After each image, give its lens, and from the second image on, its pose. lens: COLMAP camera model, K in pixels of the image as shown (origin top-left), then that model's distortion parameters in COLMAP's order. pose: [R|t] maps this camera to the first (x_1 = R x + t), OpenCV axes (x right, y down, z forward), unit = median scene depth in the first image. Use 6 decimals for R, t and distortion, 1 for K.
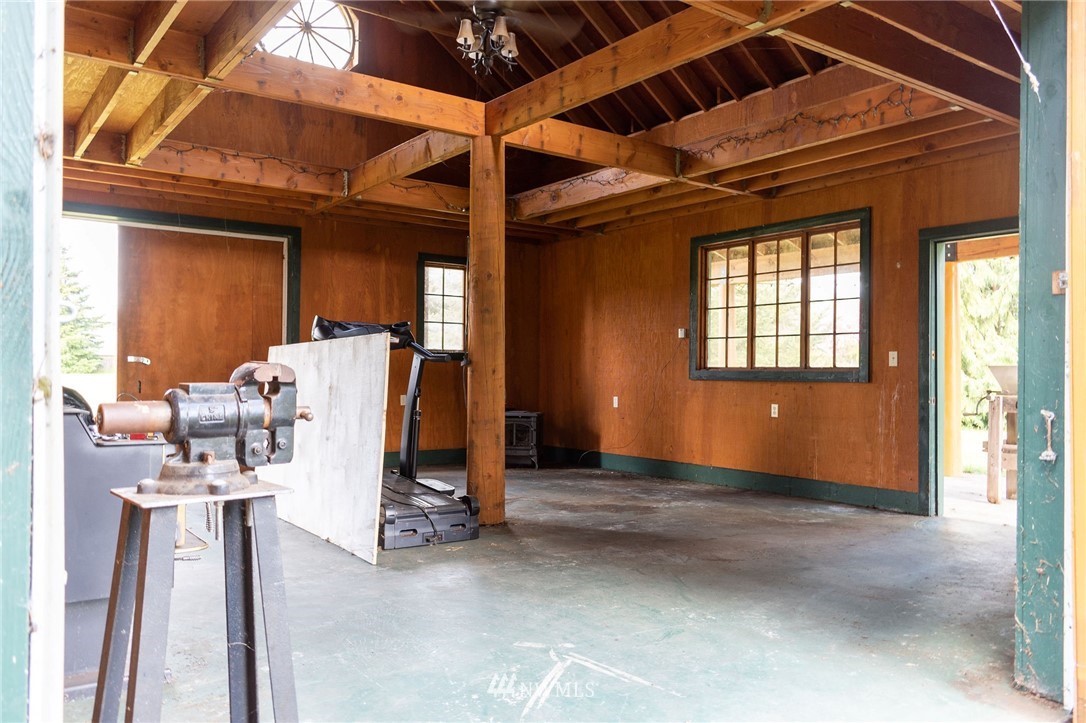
lens RADIAL K [[823.4, 0, 543.0], [0, 823.4, 361.5], [0, 0, 1]] dist [-0.026206, 0.004751]
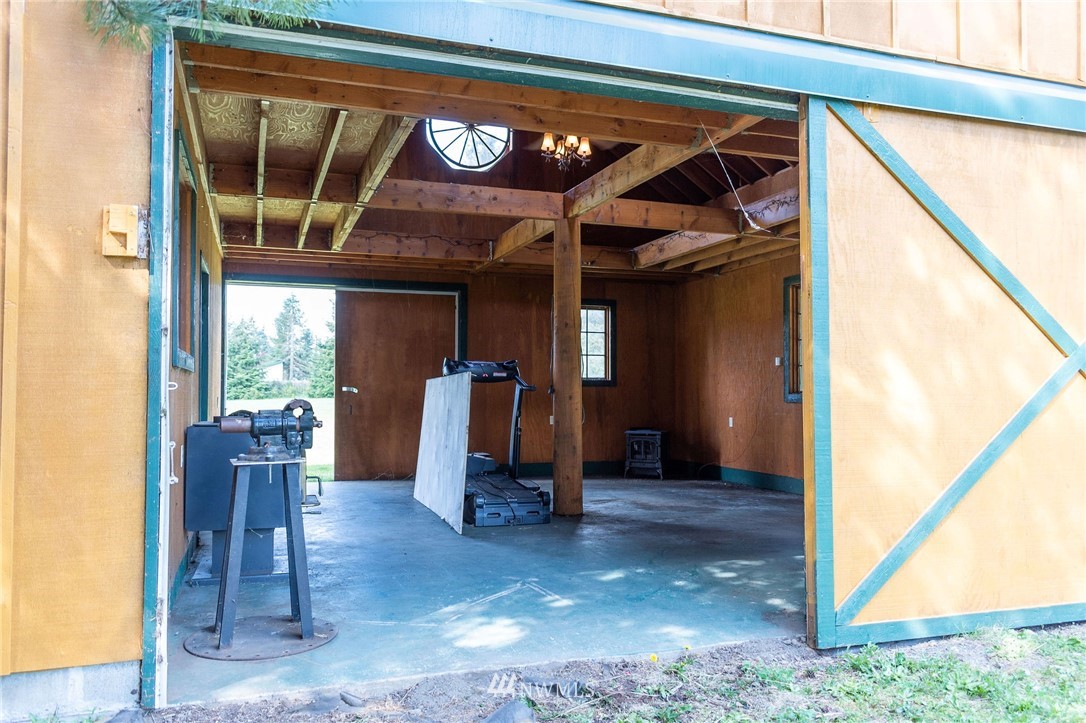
lens RADIAL K [[823.4, 0, 543.0], [0, 823.4, 361.5], [0, 0, 1]] dist [-0.026206, 0.004751]
pose [[0.953456, -0.018366, -0.300973, 0.214893], [0.010721, 0.999577, -0.027035, -0.007738], [0.301342, 0.022550, 0.953249, -0.192870]]
